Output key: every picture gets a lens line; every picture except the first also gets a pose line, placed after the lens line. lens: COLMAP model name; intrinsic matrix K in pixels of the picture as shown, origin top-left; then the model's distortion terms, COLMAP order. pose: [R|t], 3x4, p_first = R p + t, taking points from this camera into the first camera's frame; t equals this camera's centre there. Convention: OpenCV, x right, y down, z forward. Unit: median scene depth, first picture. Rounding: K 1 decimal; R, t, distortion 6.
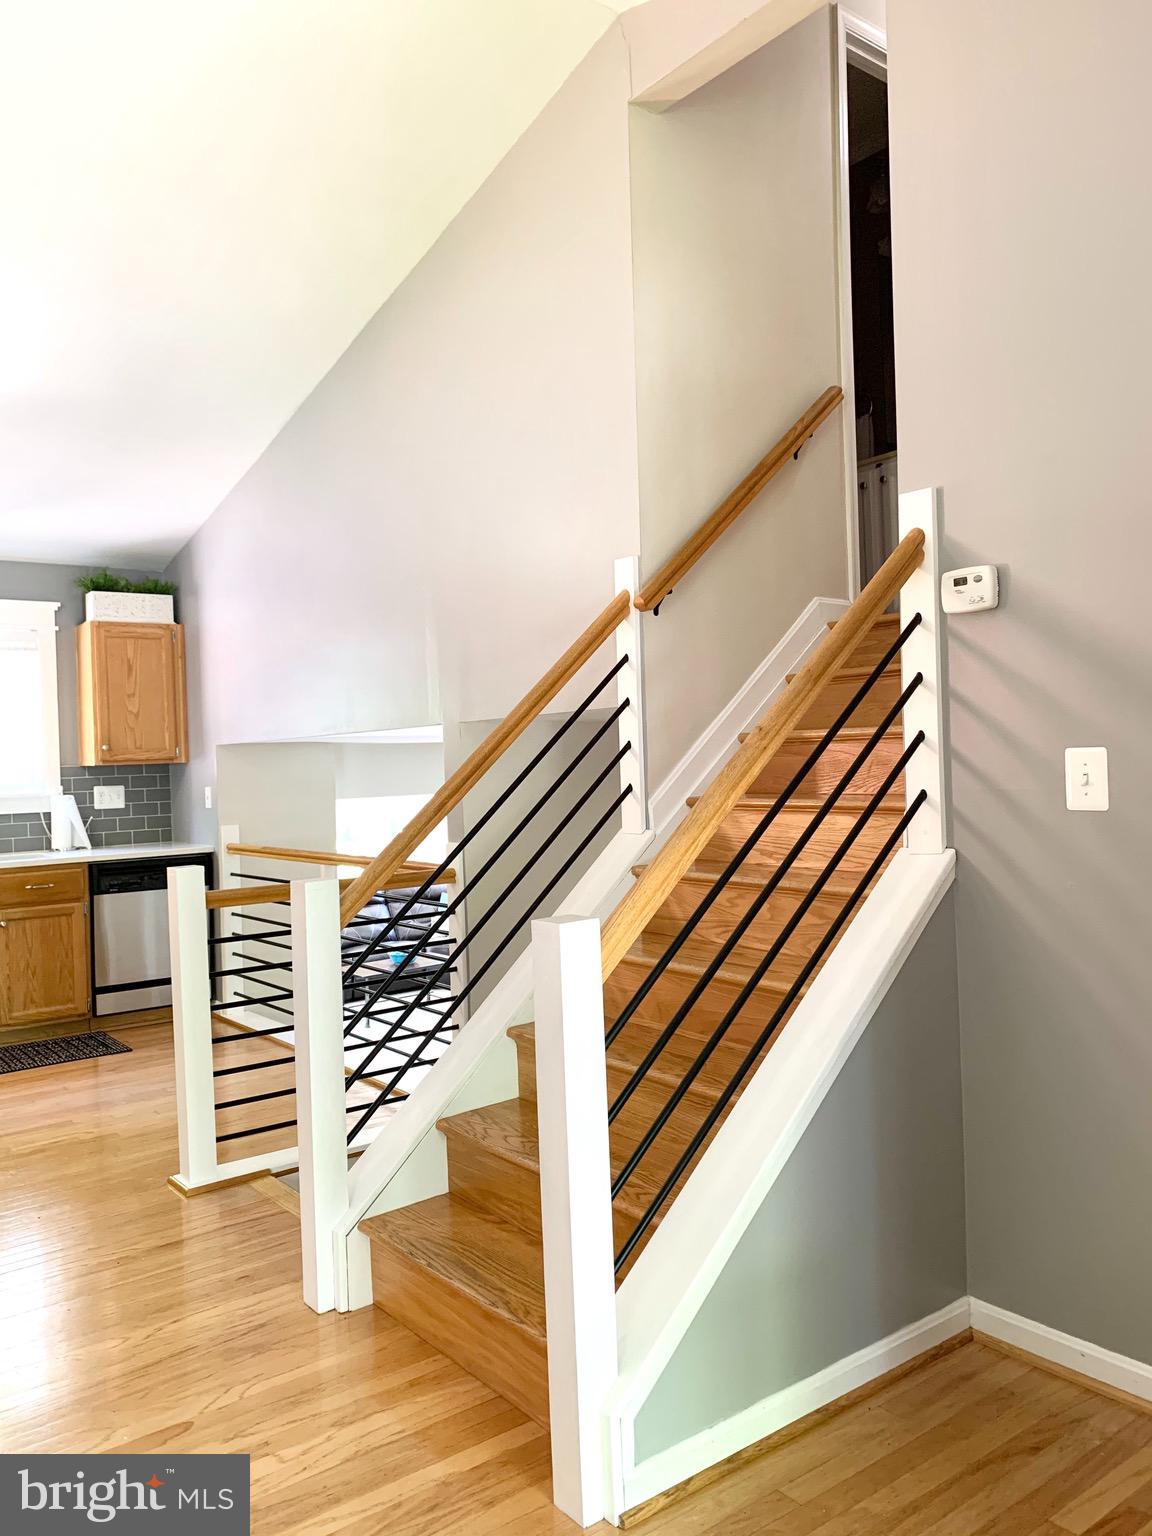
lens RADIAL K [[1180.4, 0, 576.0], [0, 1180.4, 768.0], [0, 0, 1]] dist [0.021533, -0.009995]
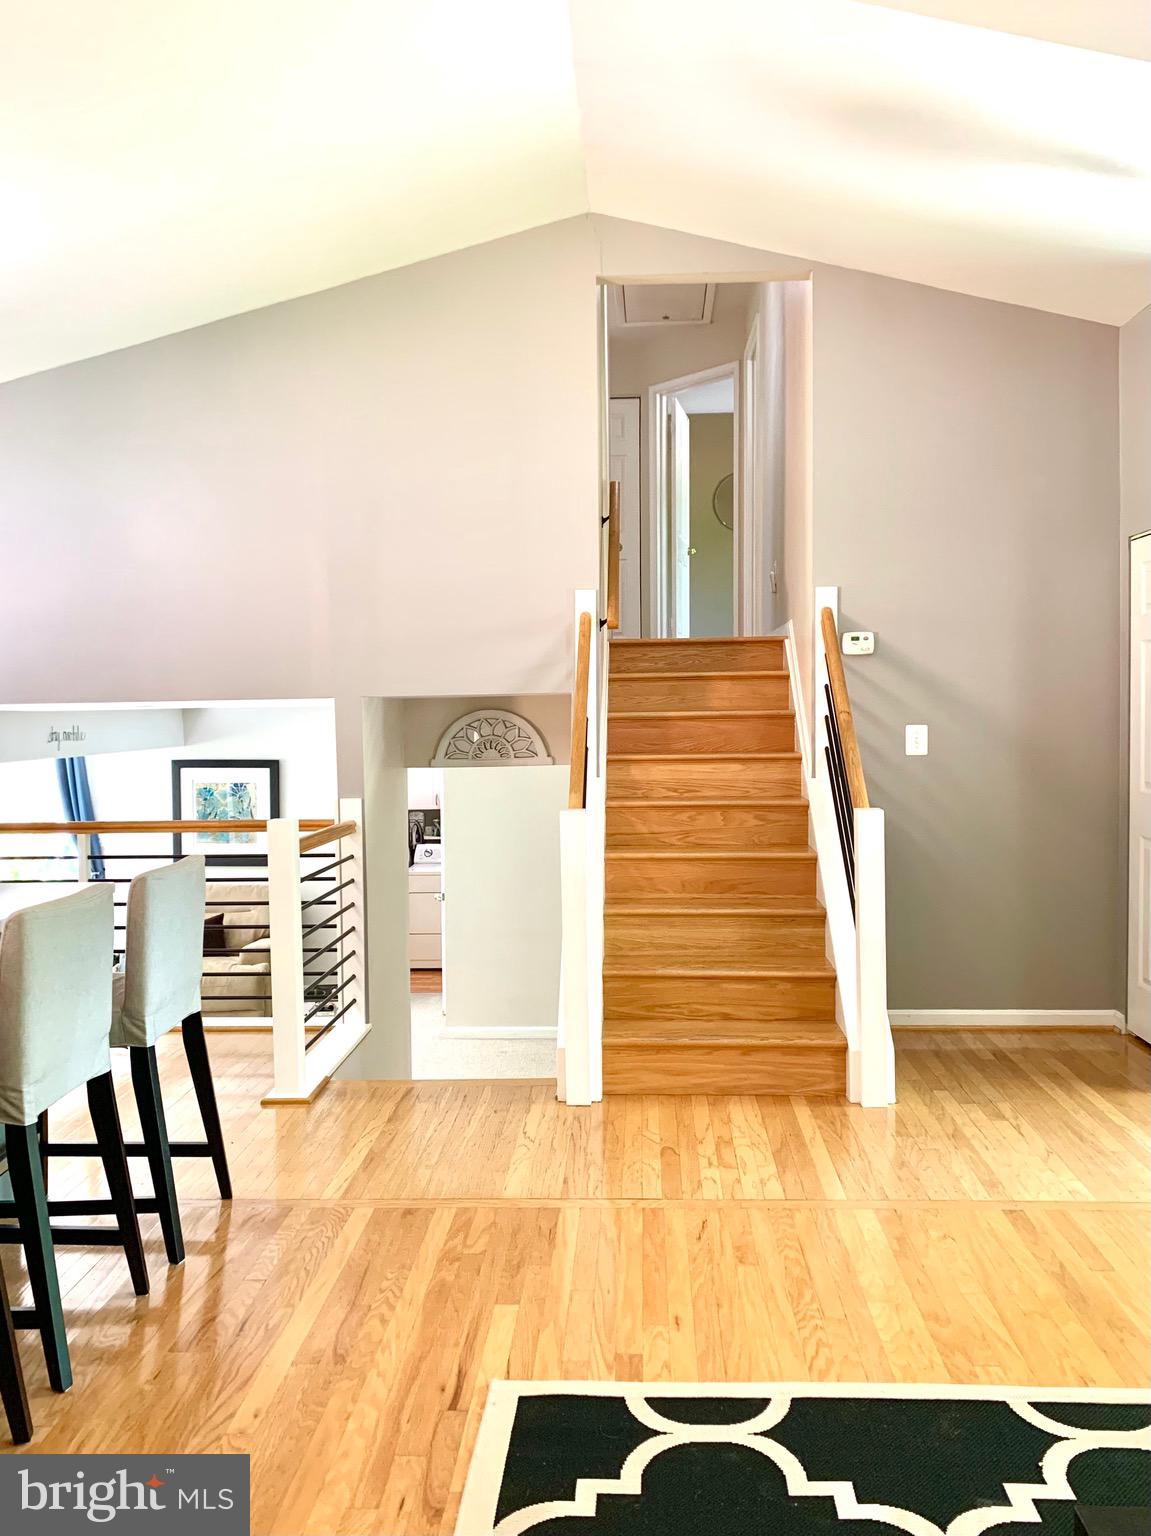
lens RADIAL K [[1233.6, 0, 575.5], [0, 1233.6, 768.0], [0, 0, 1]] dist [0.008928, 0.004935]
pose [[0.647045, -0.007785, 0.762412, -0.635098], [-0.000278, 0.999945, 0.010446, 0.013948], [-0.762452, -0.006971, 0.647007, 0.017082]]
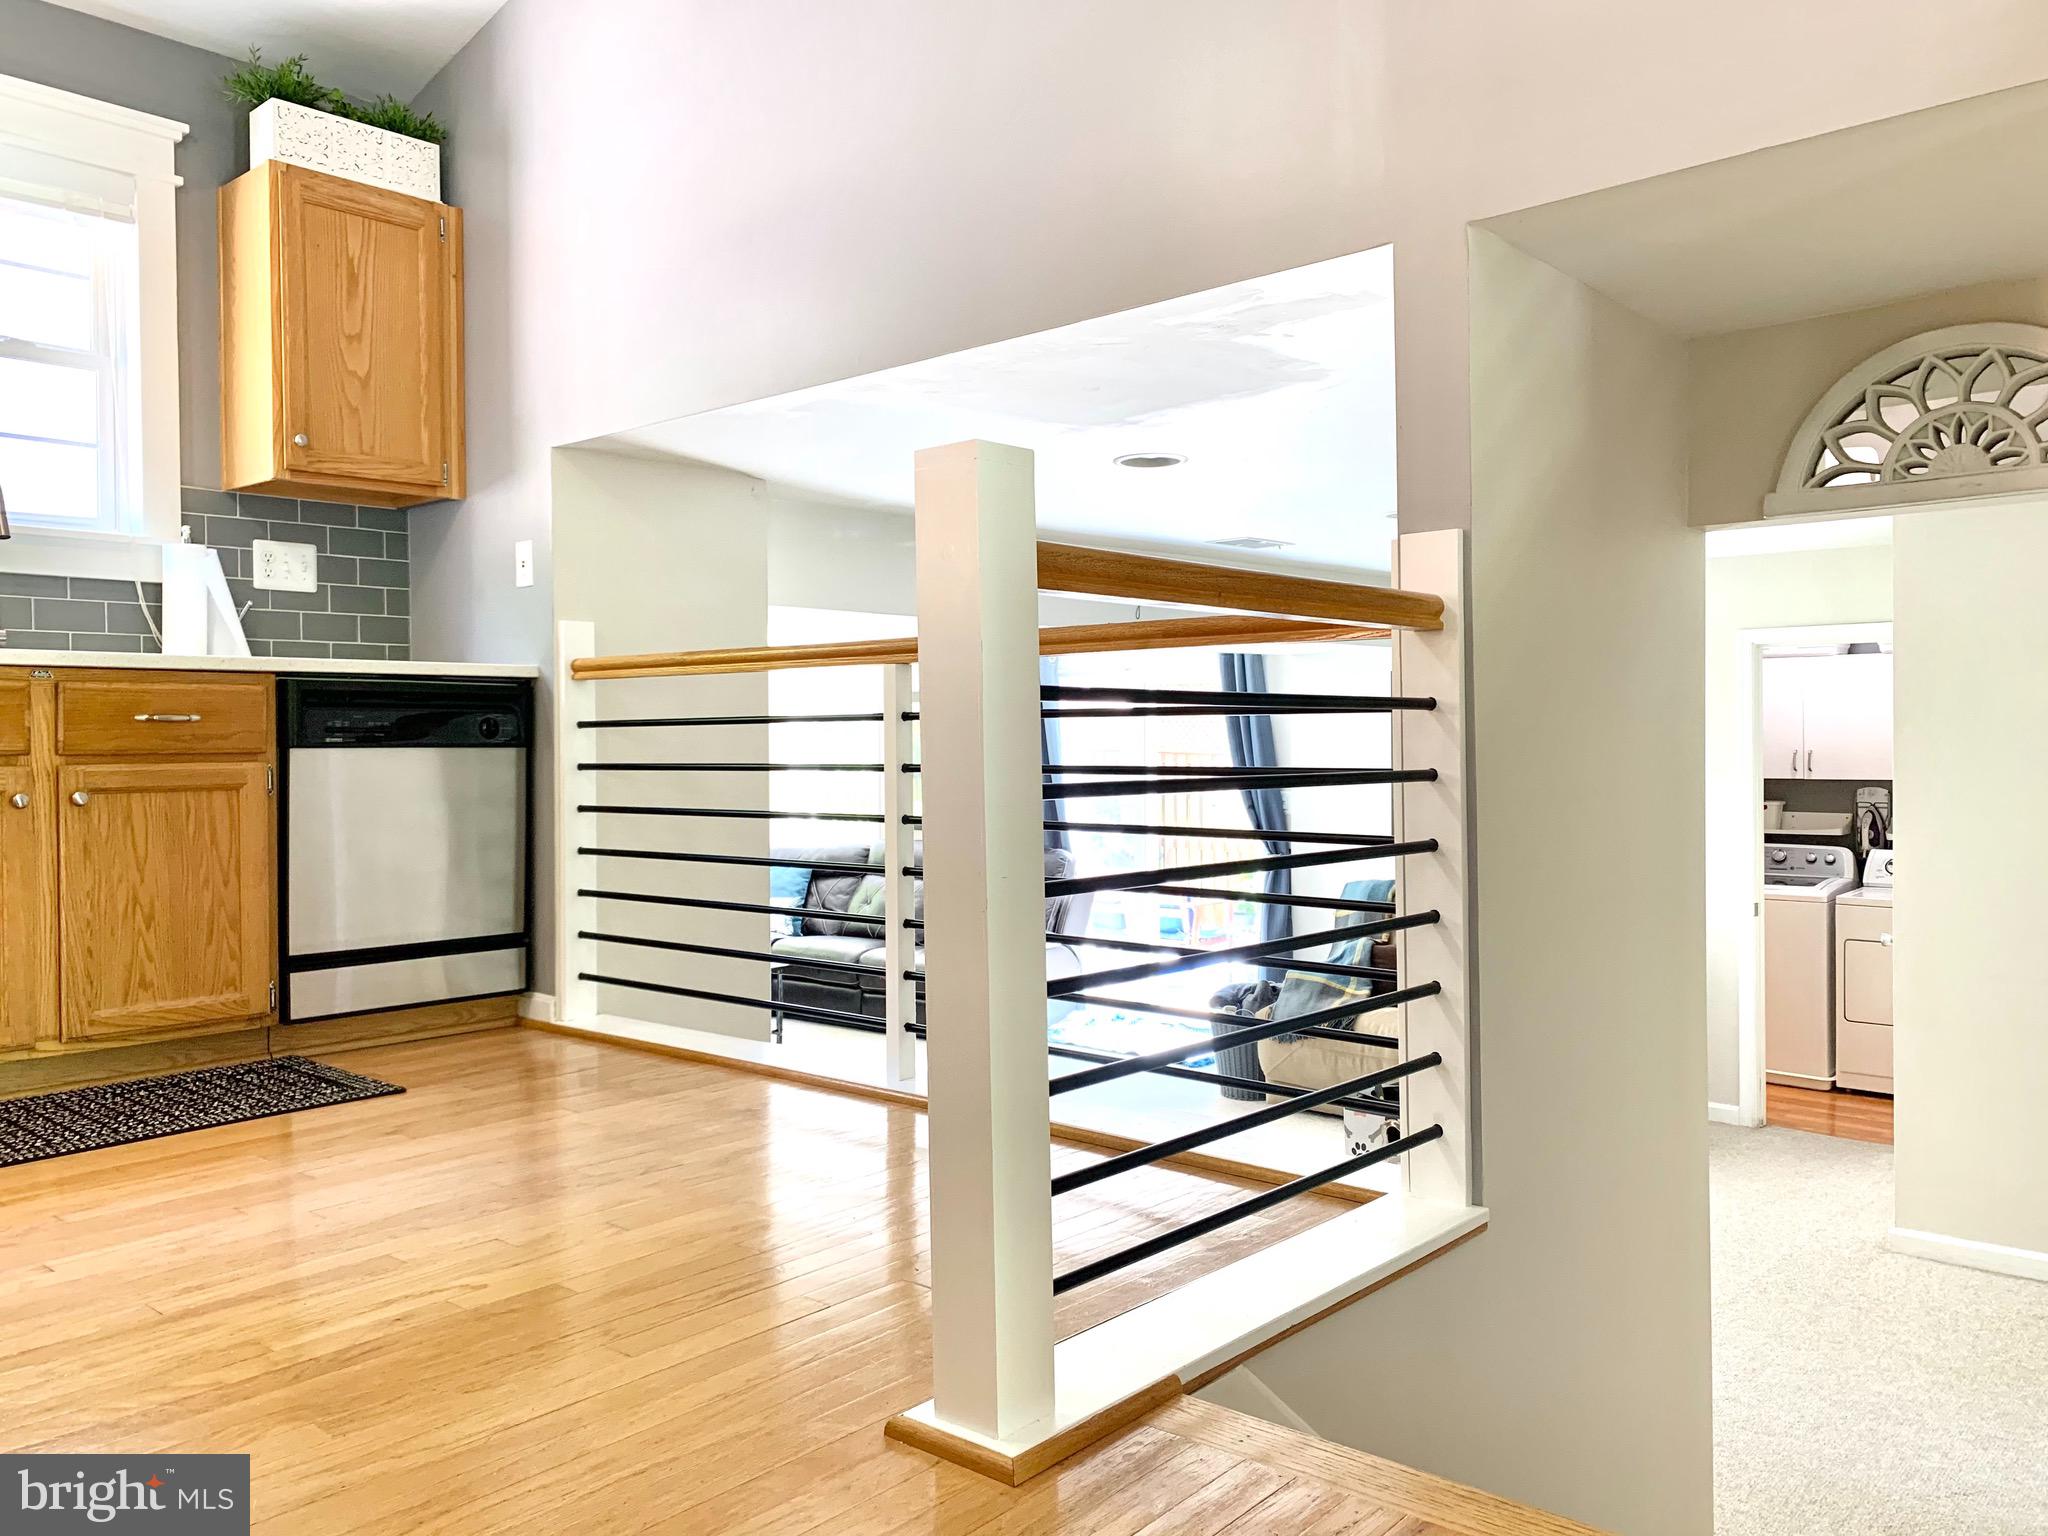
lens RADIAL K [[1574.8, 0, 1024.0], [0, 1574.8, 768.0], [0, 0, 1]] dist [-0.048032, 0.092158]
pose [[0.980125, 0.021854, 0.197173, -0.241132], [-0.022718, 0.999740, 0.002122, 0.102253], [-0.197076, -0.006559, 0.980366, 0.353849]]
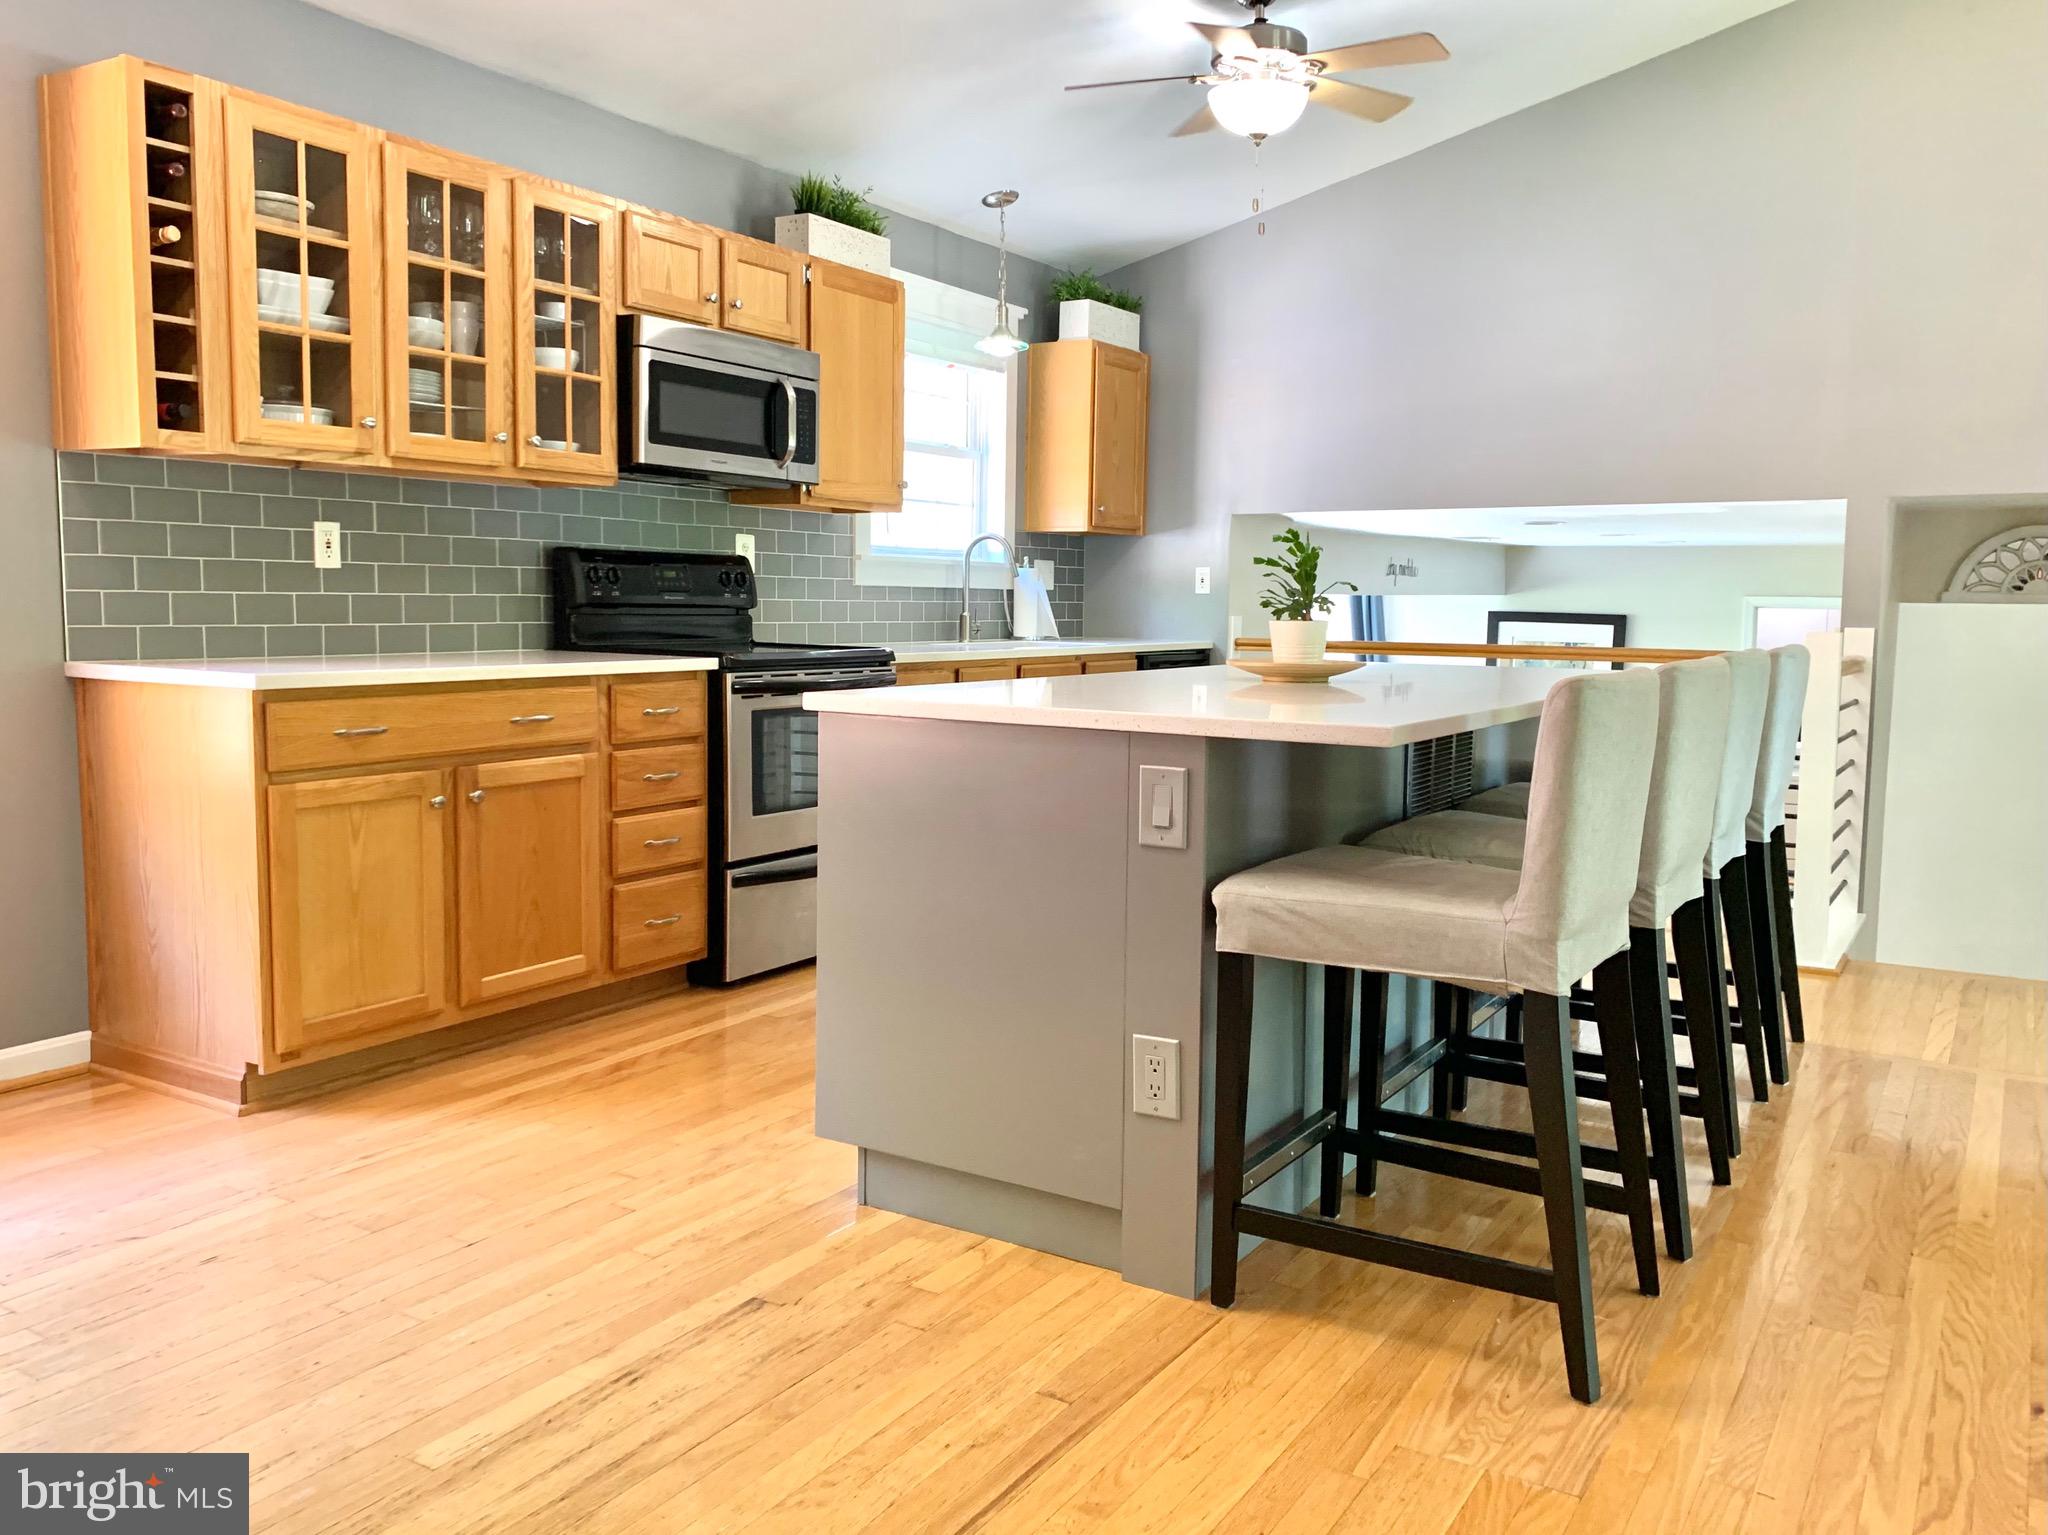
lens RADIAL K [[1644.8, 0, 1024.0], [0, 1644.8, 767.5], [0, 0, 1]] dist [0.008928, 0.004935]
pose [[0.928875, 0.009559, 0.370269, -0.842514], [-0.040658, 0.996257, 0.076277, 0.071046], [-0.368154, -0.085906, 0.925788, 0.018729]]
